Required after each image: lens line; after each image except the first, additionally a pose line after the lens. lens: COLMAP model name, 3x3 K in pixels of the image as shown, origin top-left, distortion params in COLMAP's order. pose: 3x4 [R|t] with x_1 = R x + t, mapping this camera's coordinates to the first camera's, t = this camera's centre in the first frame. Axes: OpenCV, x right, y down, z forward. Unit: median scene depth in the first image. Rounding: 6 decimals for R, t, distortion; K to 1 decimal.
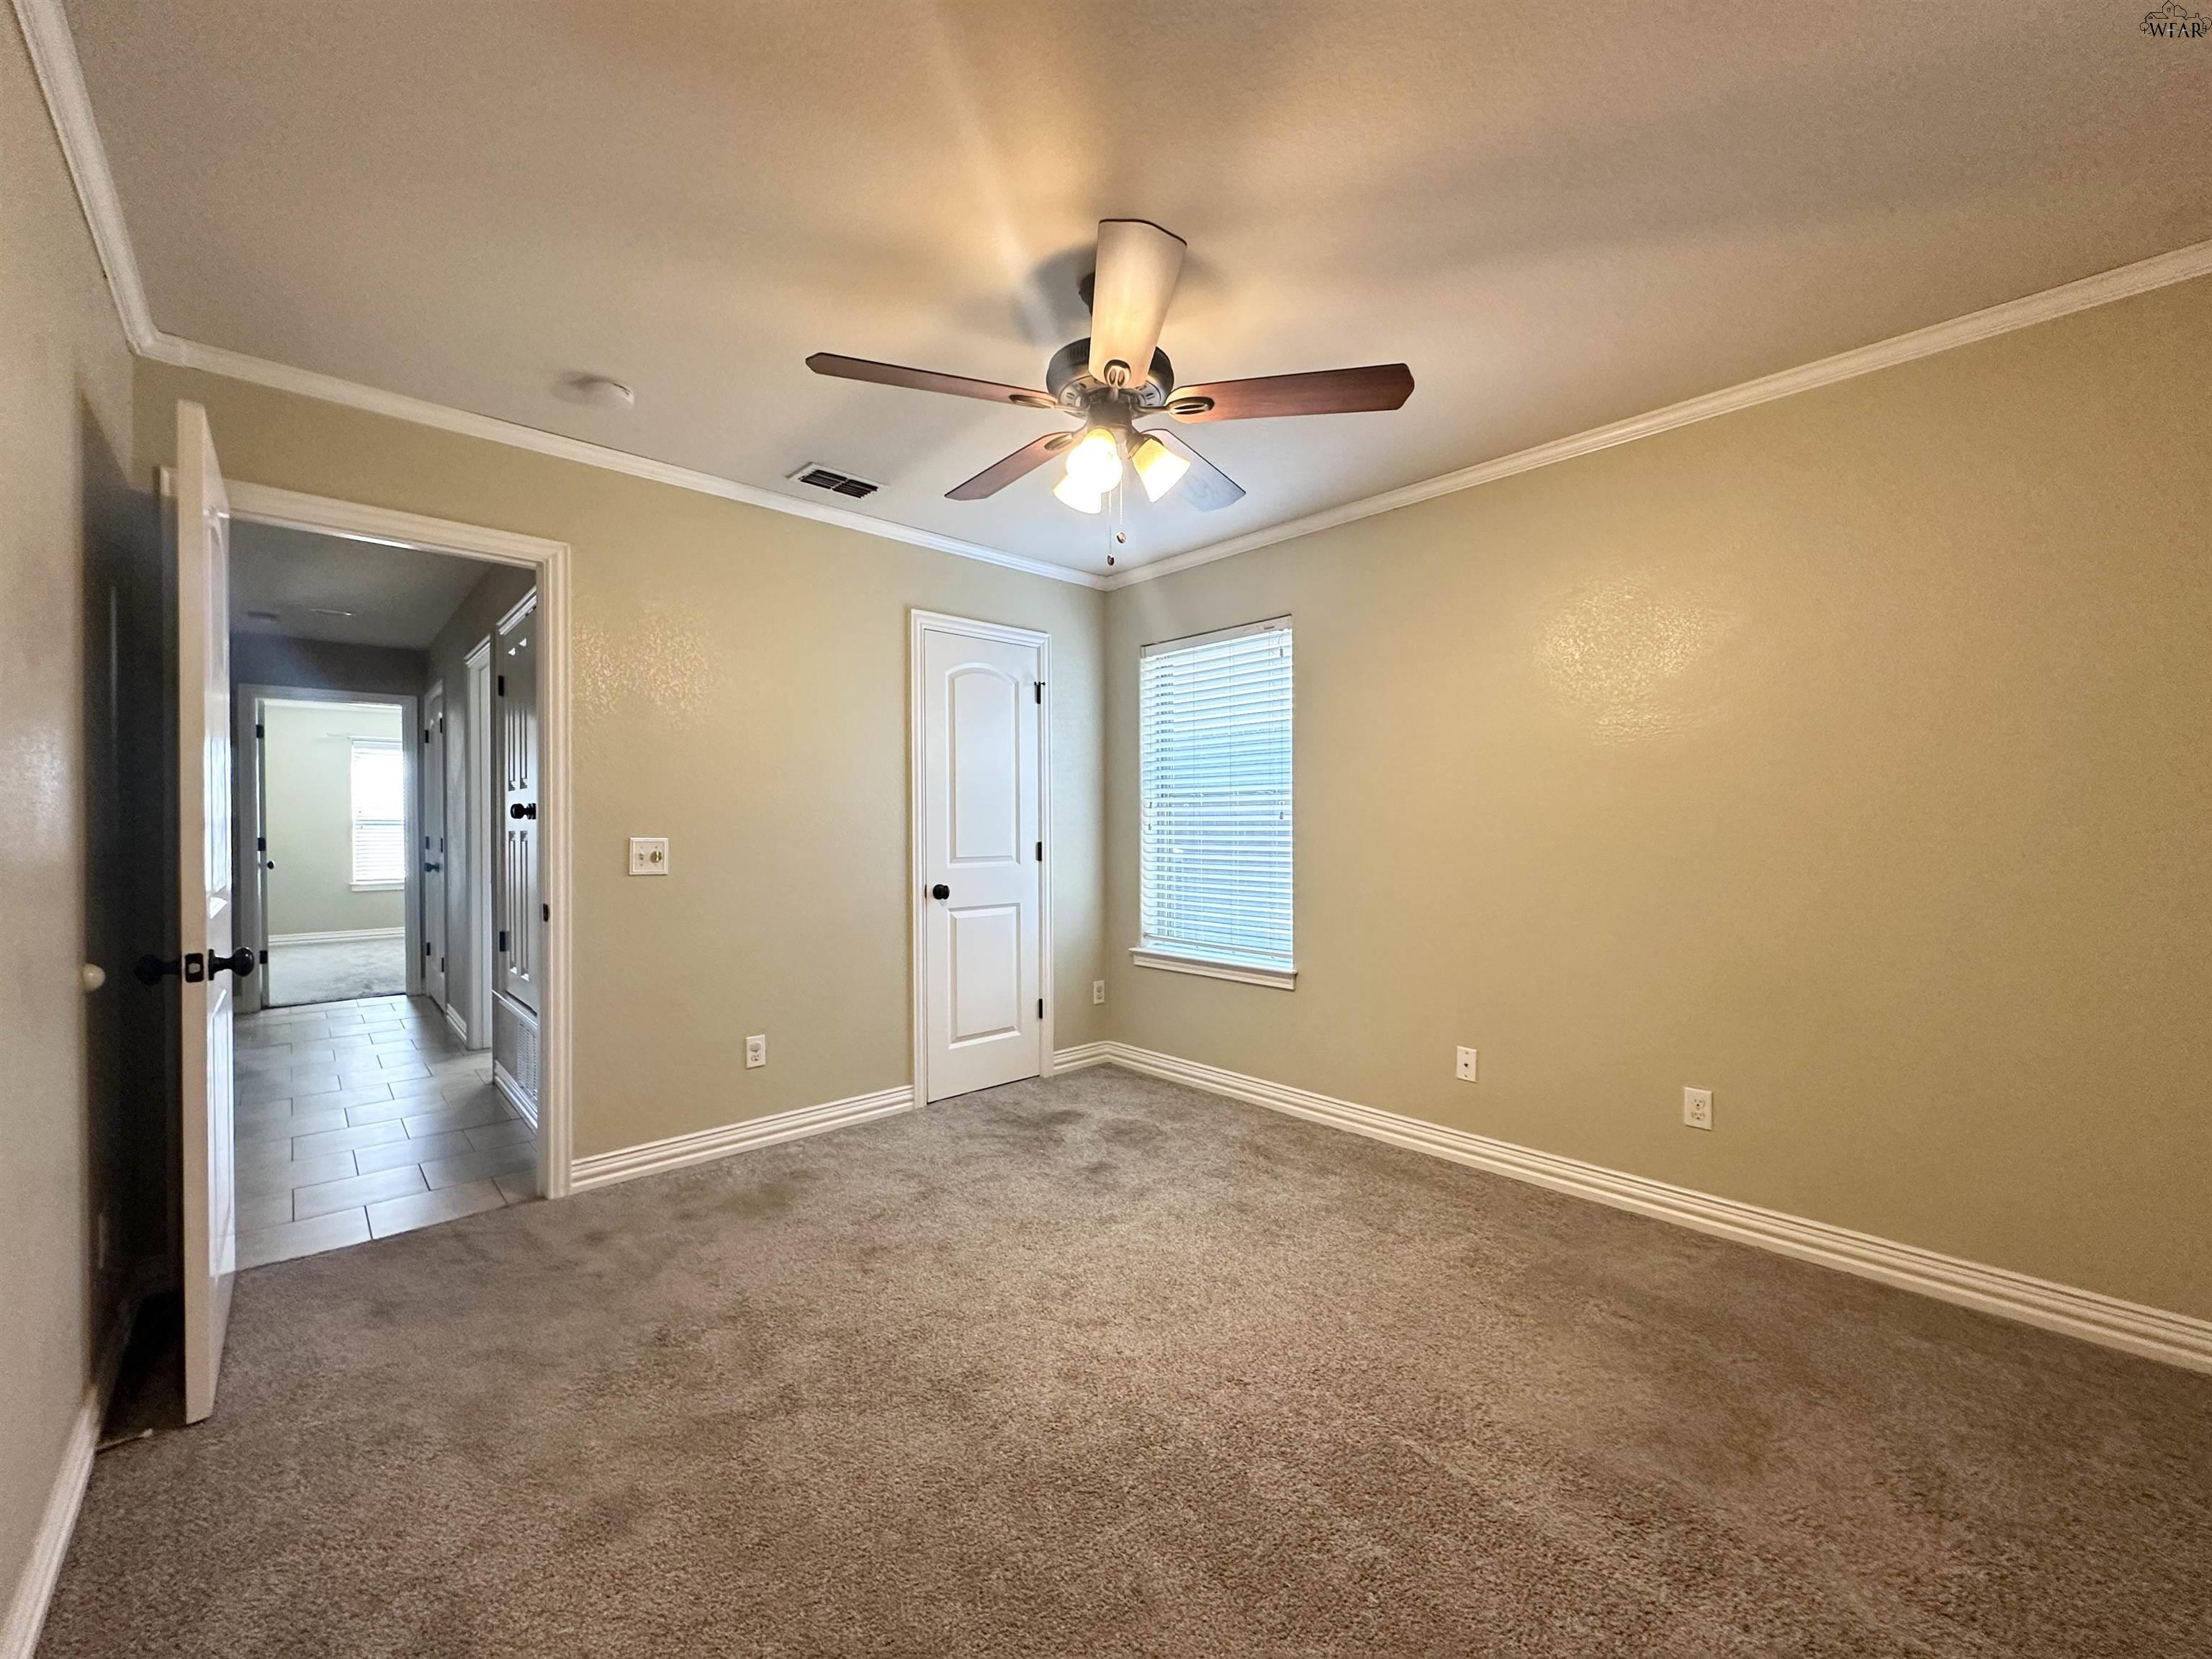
lens RADIAL K [[880.2, 0, 1102.4], [0, 880.2, 829.7], [0, 0, 1]] dist [0.000386, -0.000840]
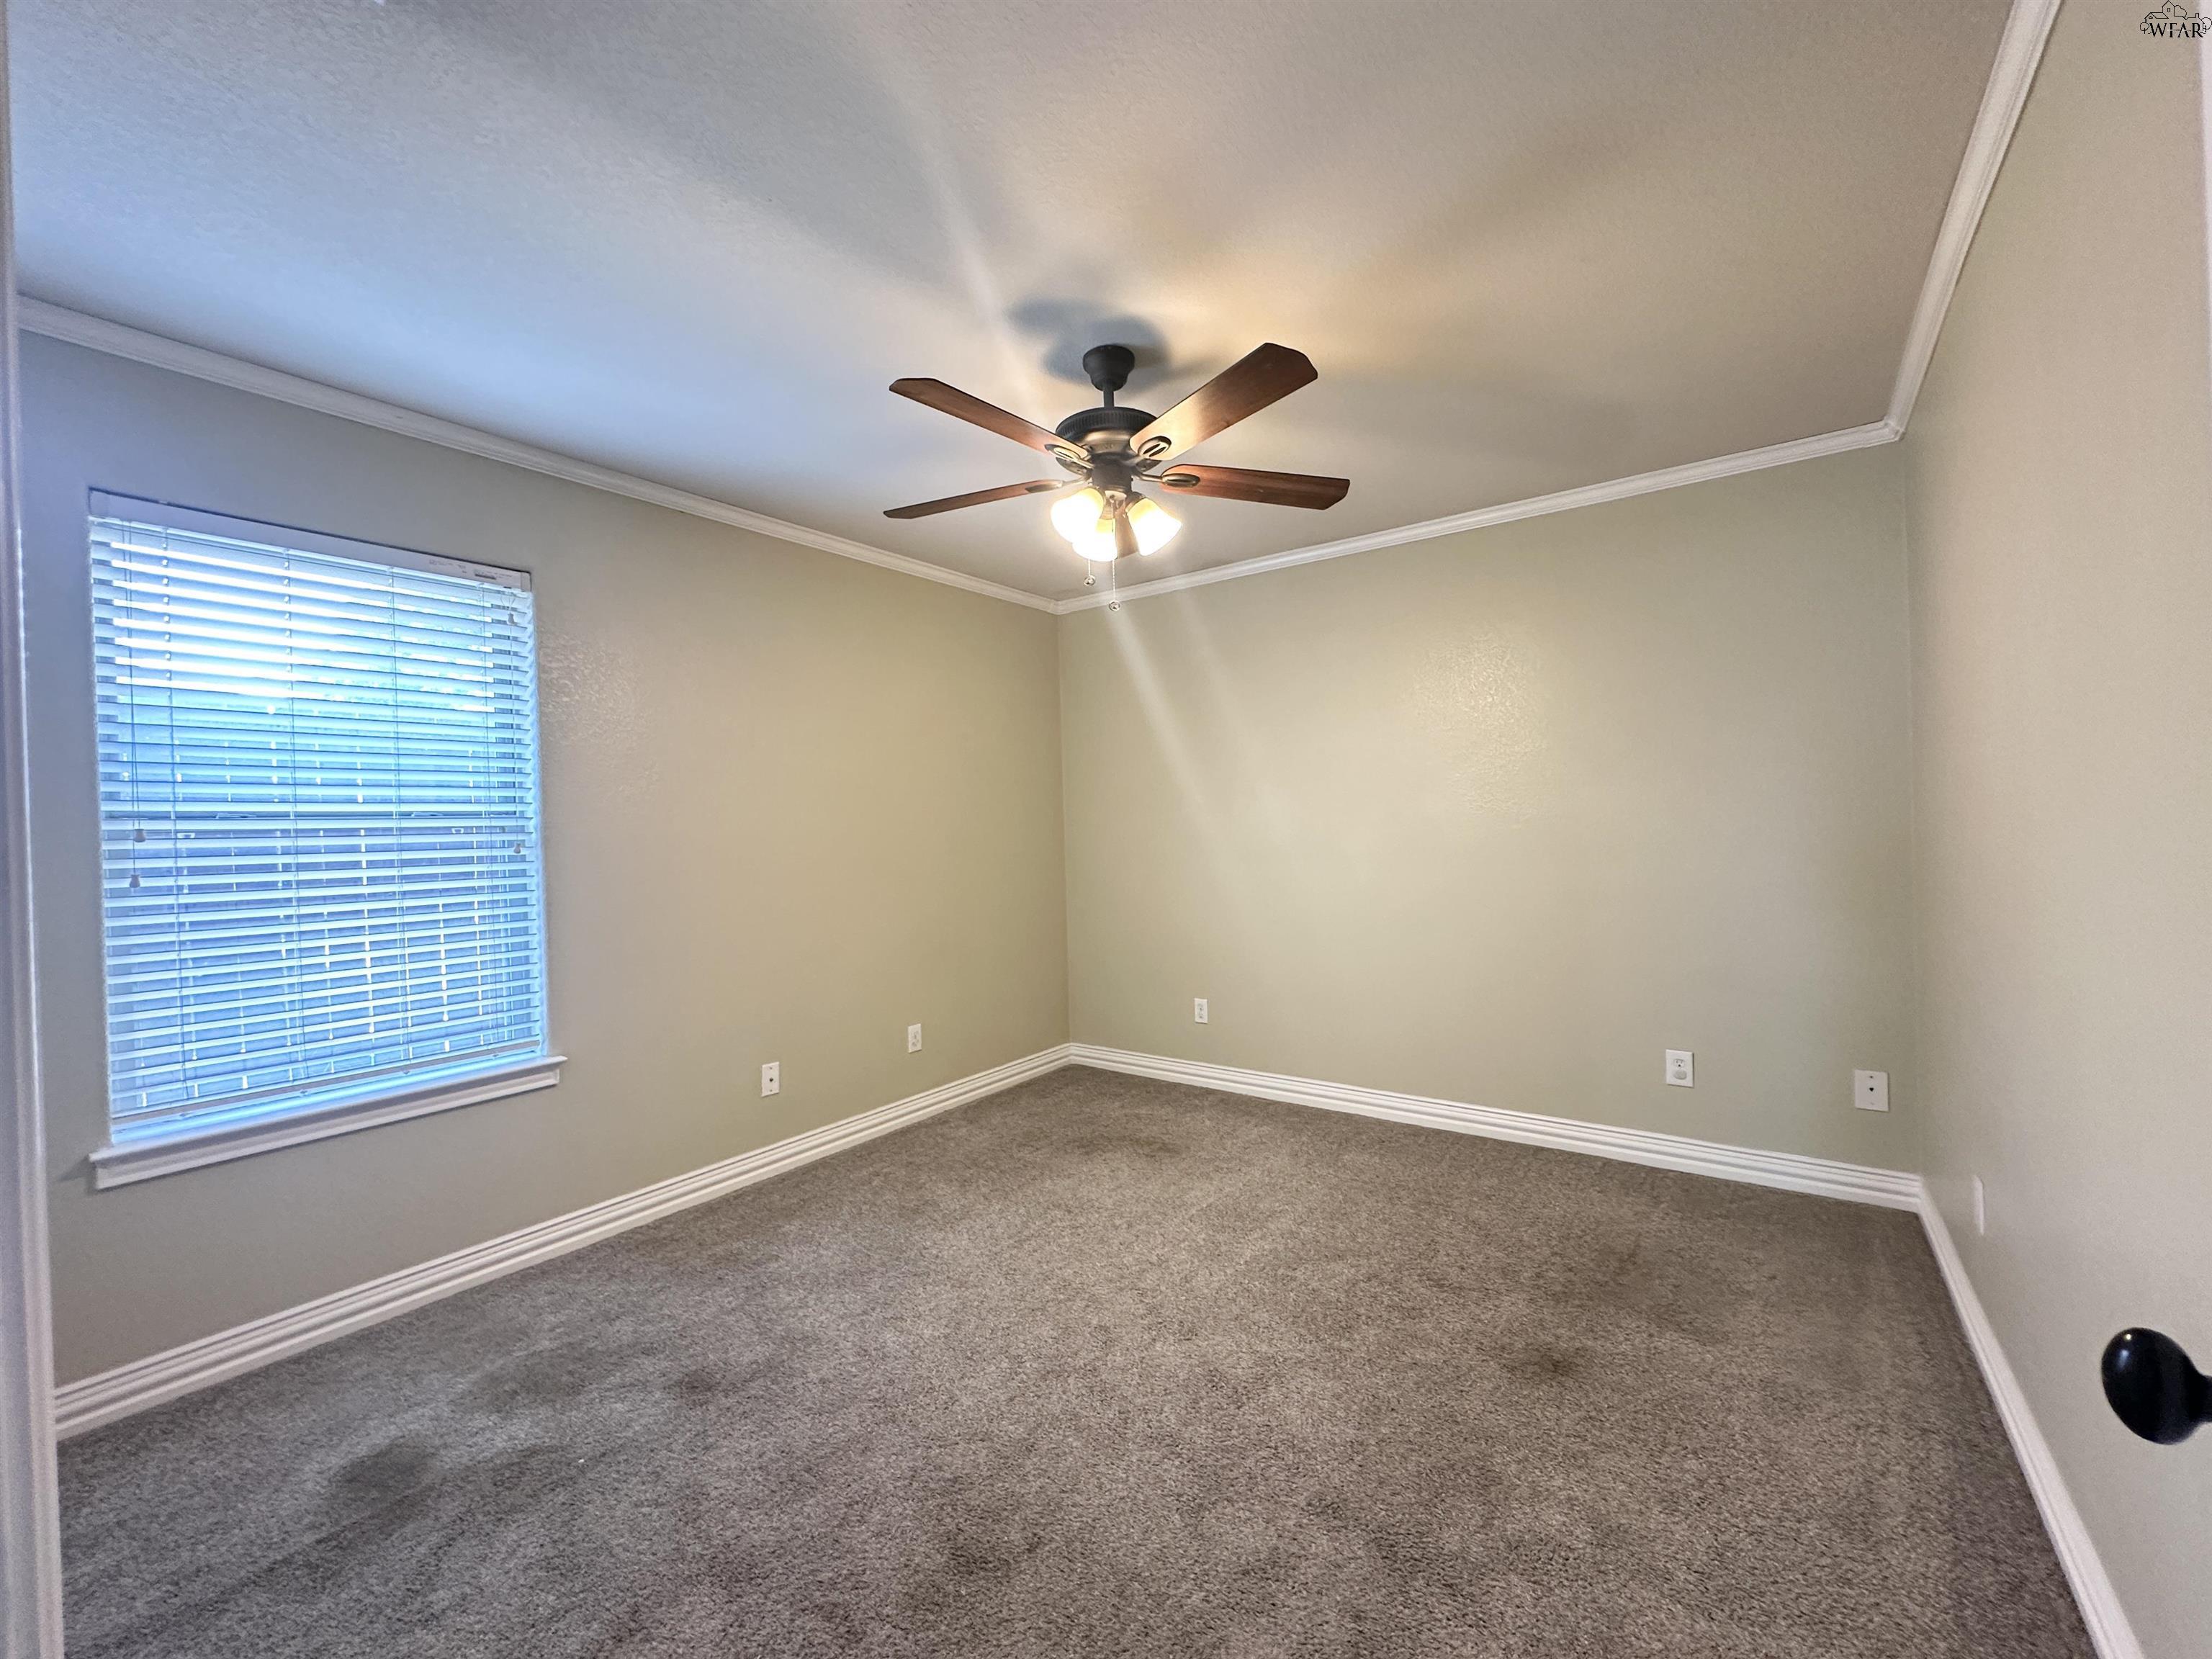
lens RADIAL K [[880.2, 0, 1102.4], [0, 880.2, 829.7], [0, 0, 1]] dist [0.000386, -0.000840]
pose [[-0.192096, 0.009265, 0.981332, -0.602803], [0.035012, 0.999384, -0.002582, -0.012878], [-0.980751, 0.033863, -0.192302, 0.695212]]
